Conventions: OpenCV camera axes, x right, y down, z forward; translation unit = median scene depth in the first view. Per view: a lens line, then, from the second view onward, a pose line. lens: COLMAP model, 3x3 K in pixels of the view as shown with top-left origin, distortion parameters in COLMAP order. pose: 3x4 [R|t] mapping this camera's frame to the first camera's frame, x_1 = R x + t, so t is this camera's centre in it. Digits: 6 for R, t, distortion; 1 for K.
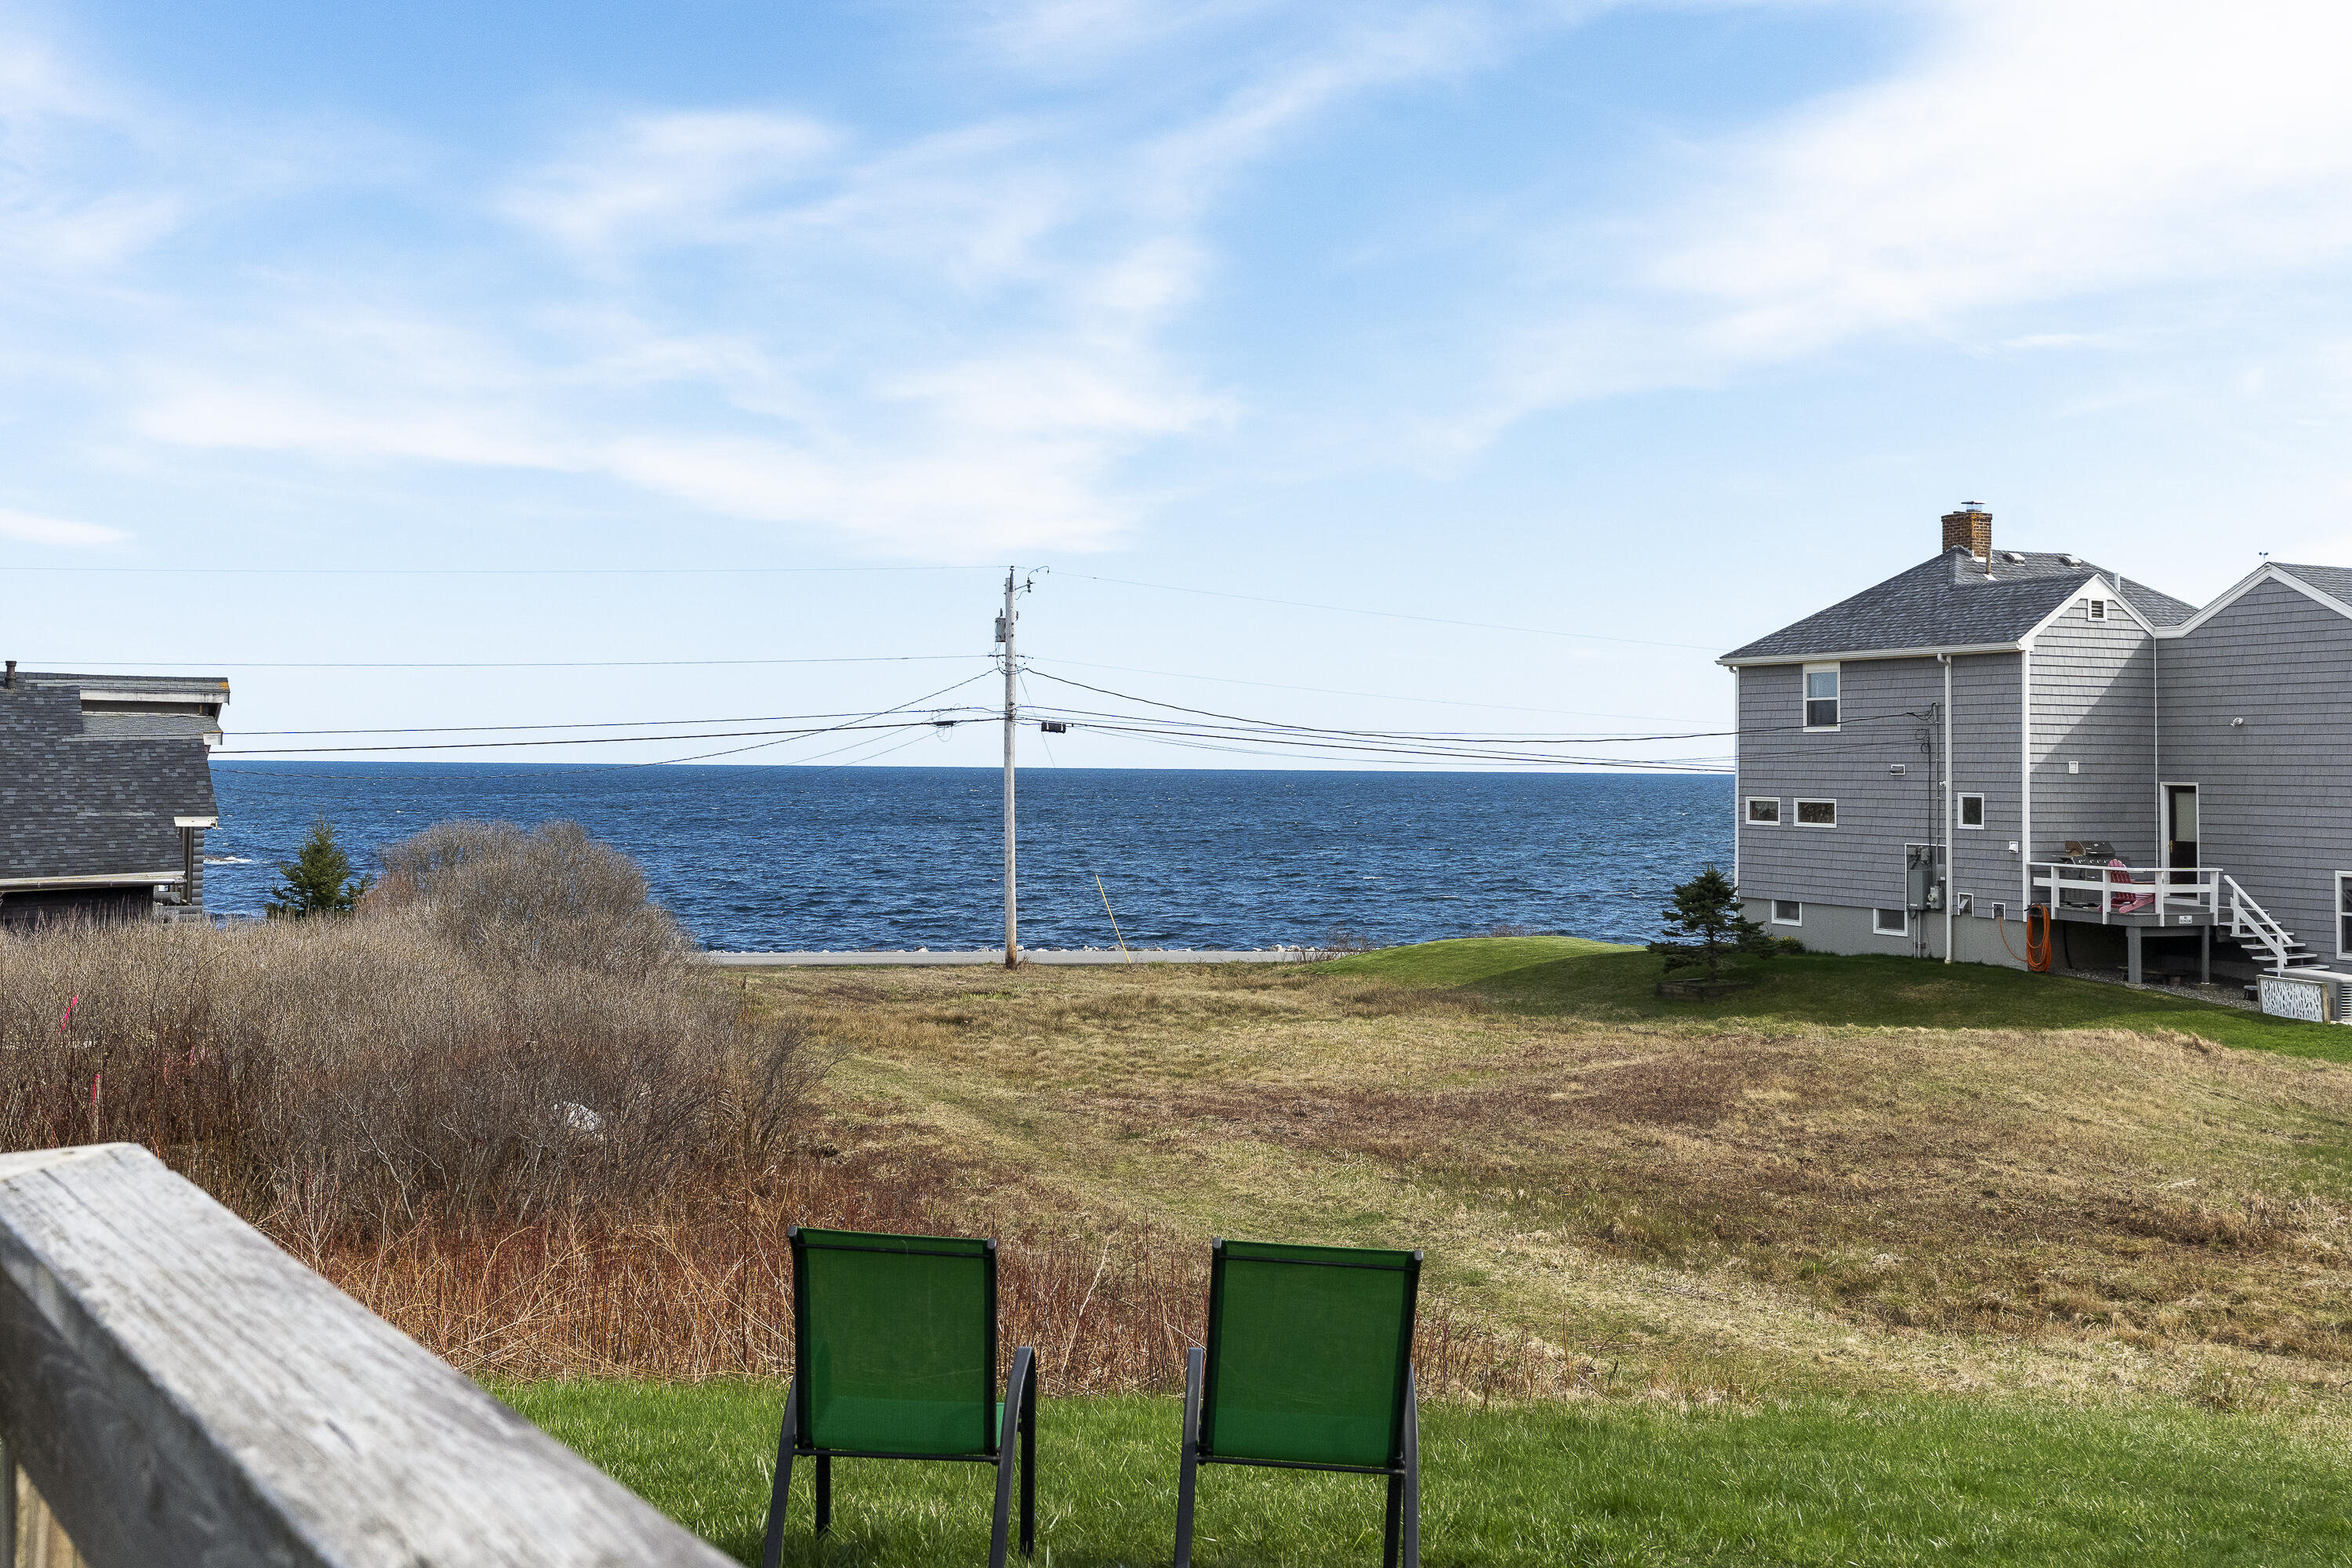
lens RADIAL K [[2379.2, 0, 1155.4], [0, 2379.2, 648.5], [0, 0, 1]] dist [0.006618, -0.001975]
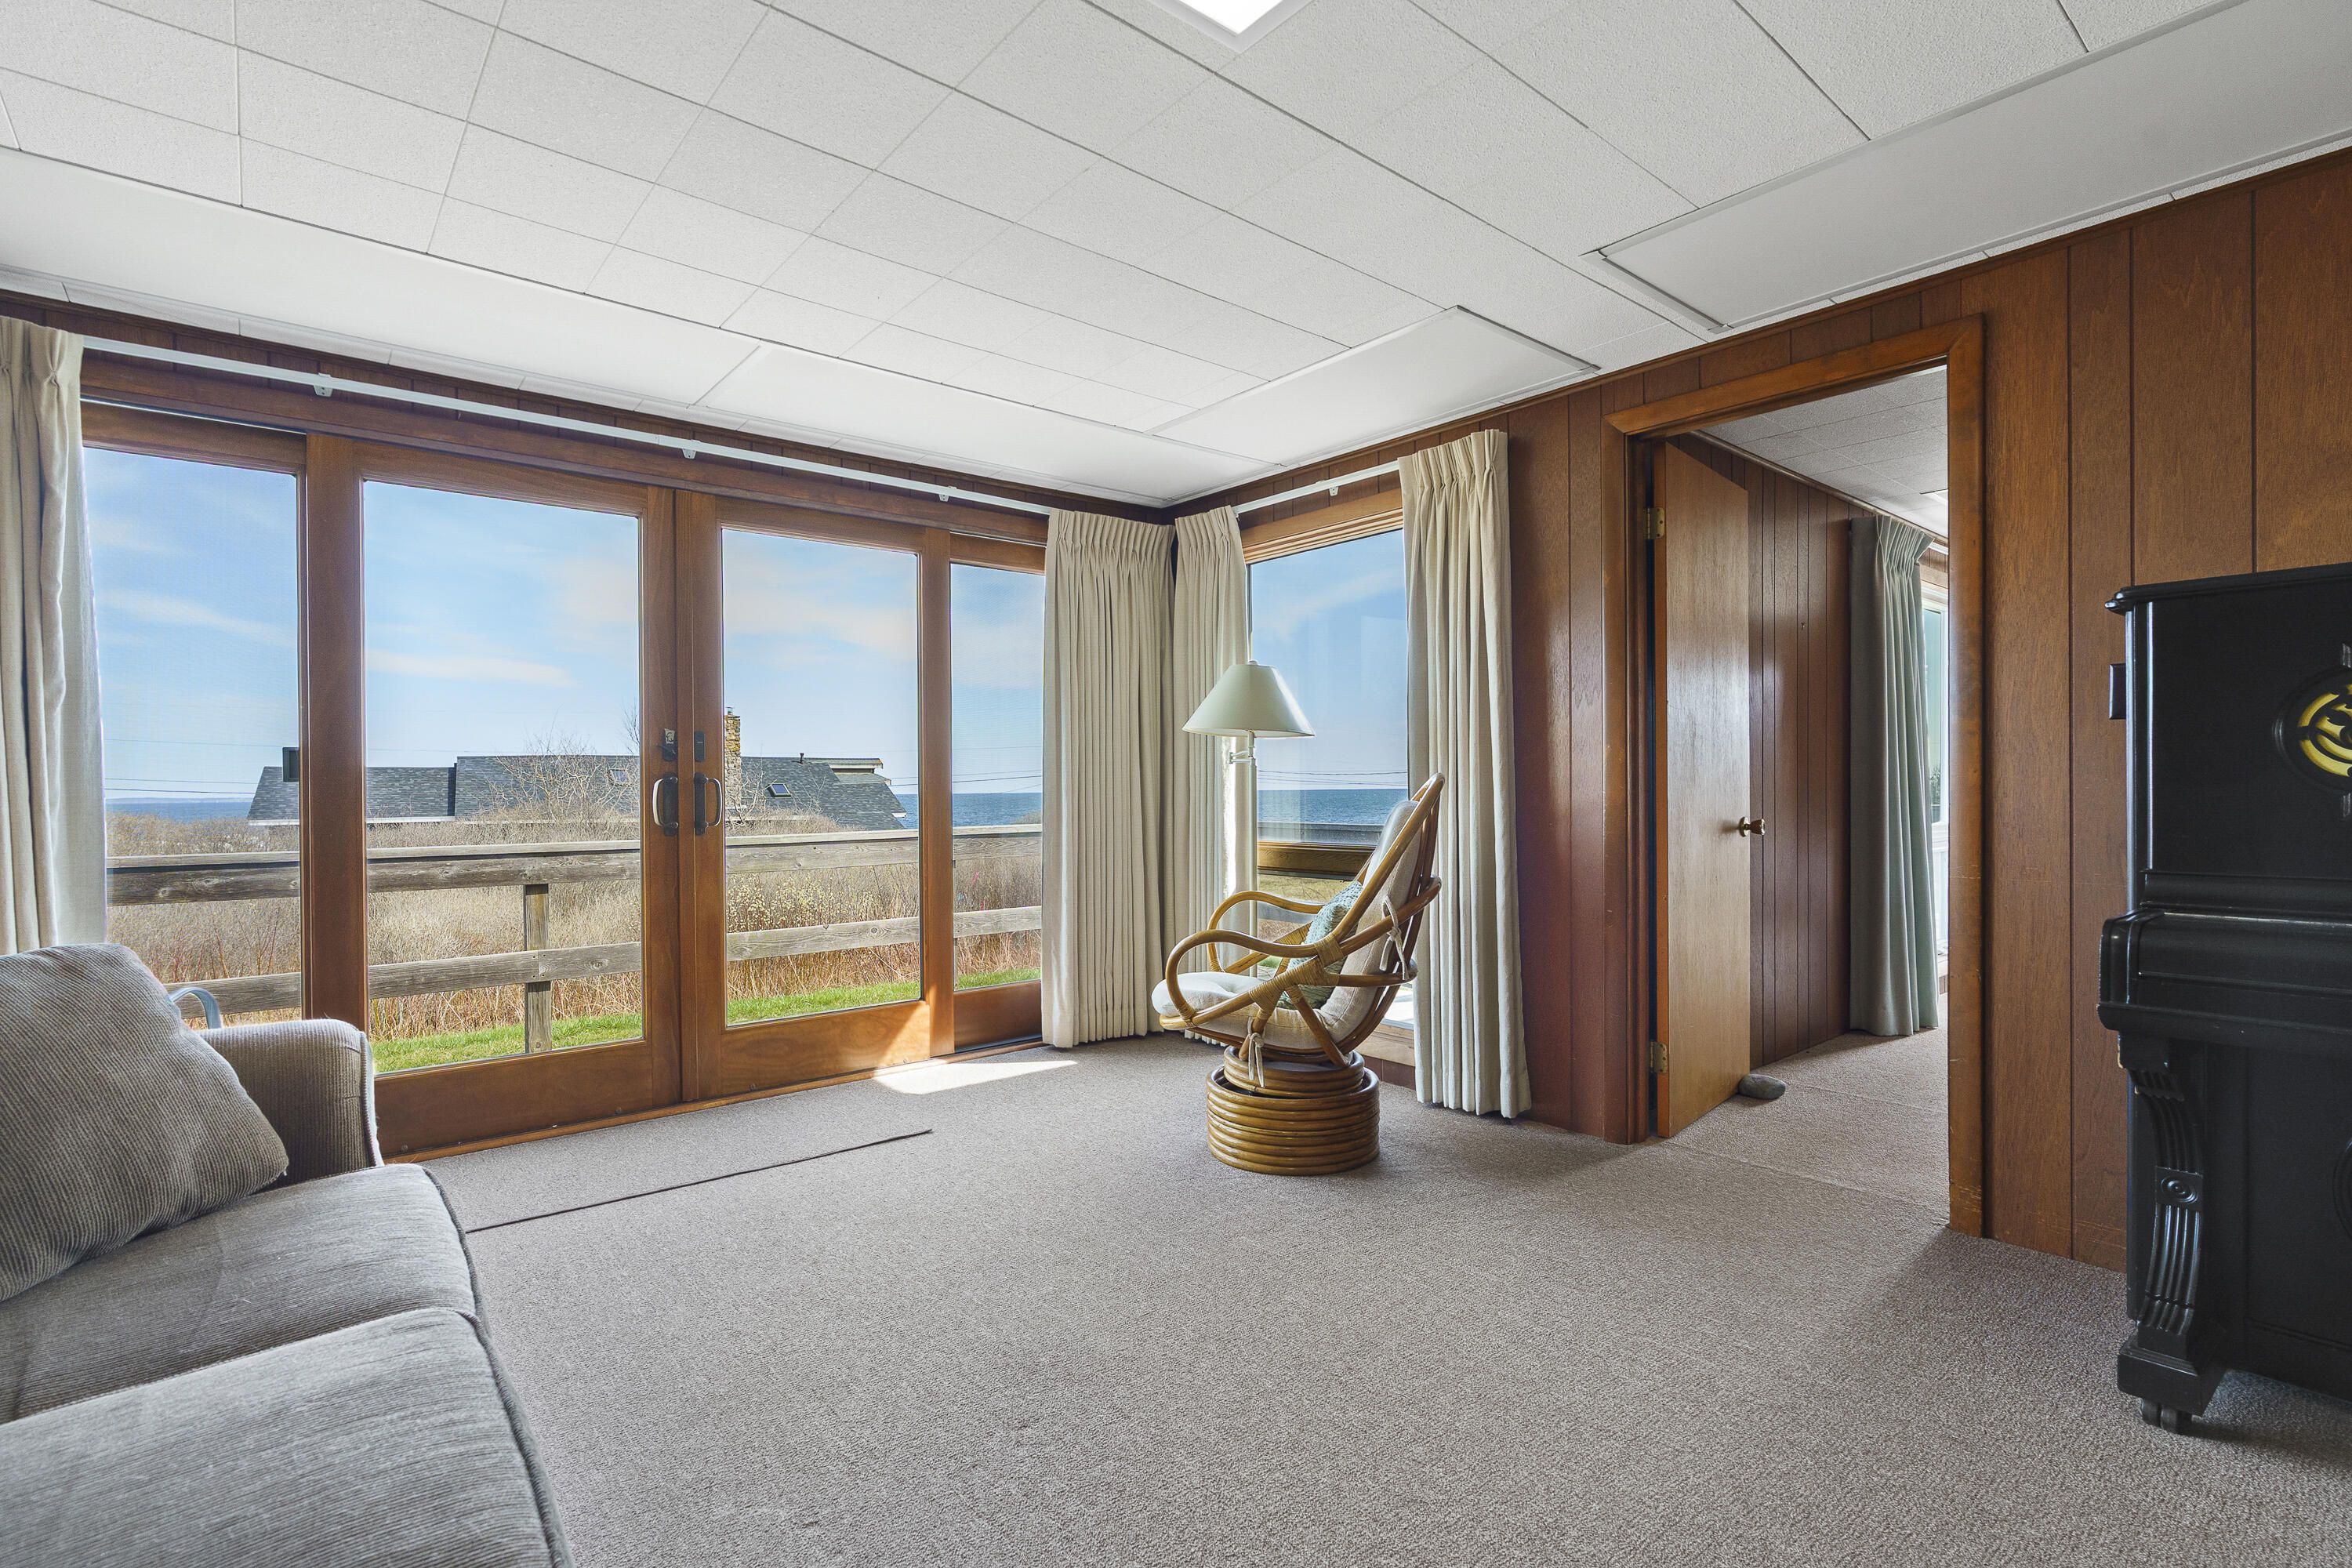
lens RADIAL K [[1106.7, 0, 1174.1], [0, 1106.7, 792.9], [0, 0, 1]] dist [-0.004480, 0.000045]
pose [[0.994818, -0.021980, 0.099269, -0.175315], [0.016735, 0.998435, 0.053363, -0.007031], [-0.100287, -0.051425, 0.993629, -0.160685]]
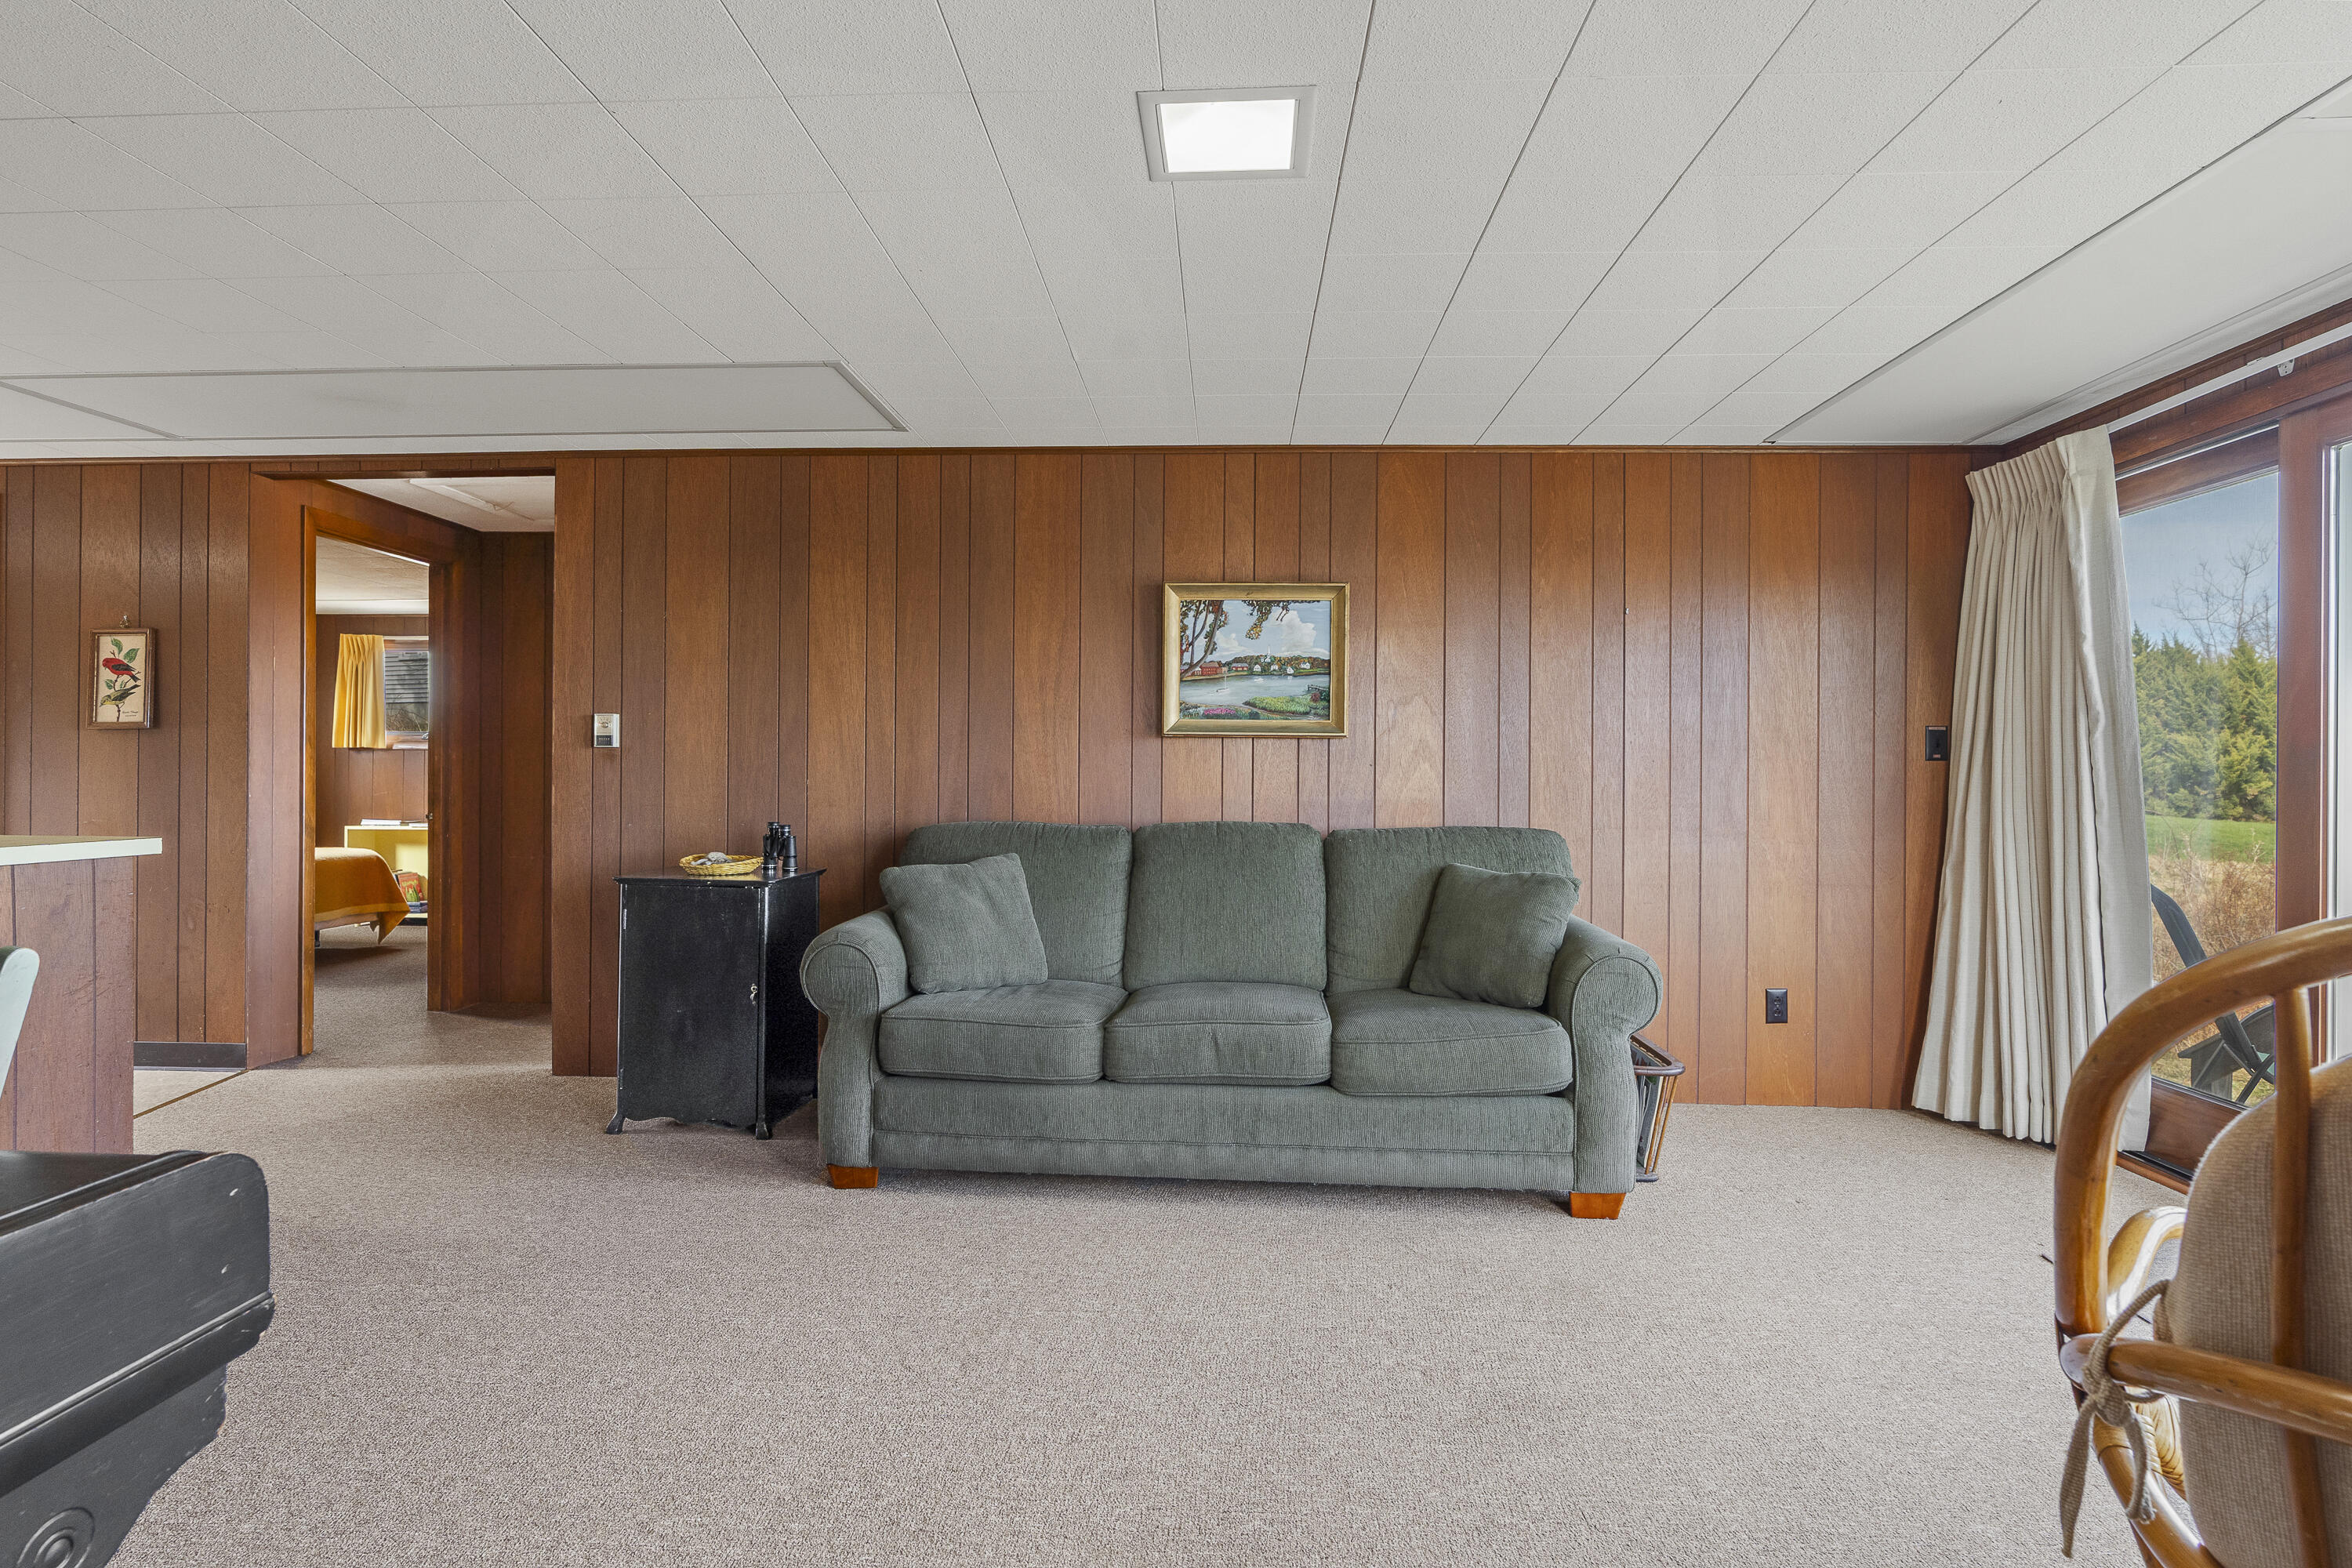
lens RADIAL K [[1159.4, 0, 1177.8], [0, 1159.4, 771.1], [0, 0, 1]] dist [-0.000976, 0.000376]
pose [[-0.595515, -0.016962, -0.803165, -0.134627], [0.023018, 0.999006, -0.038165, -0.005625], [0.803014, -0.041215, -0.594533, -0.103601]]
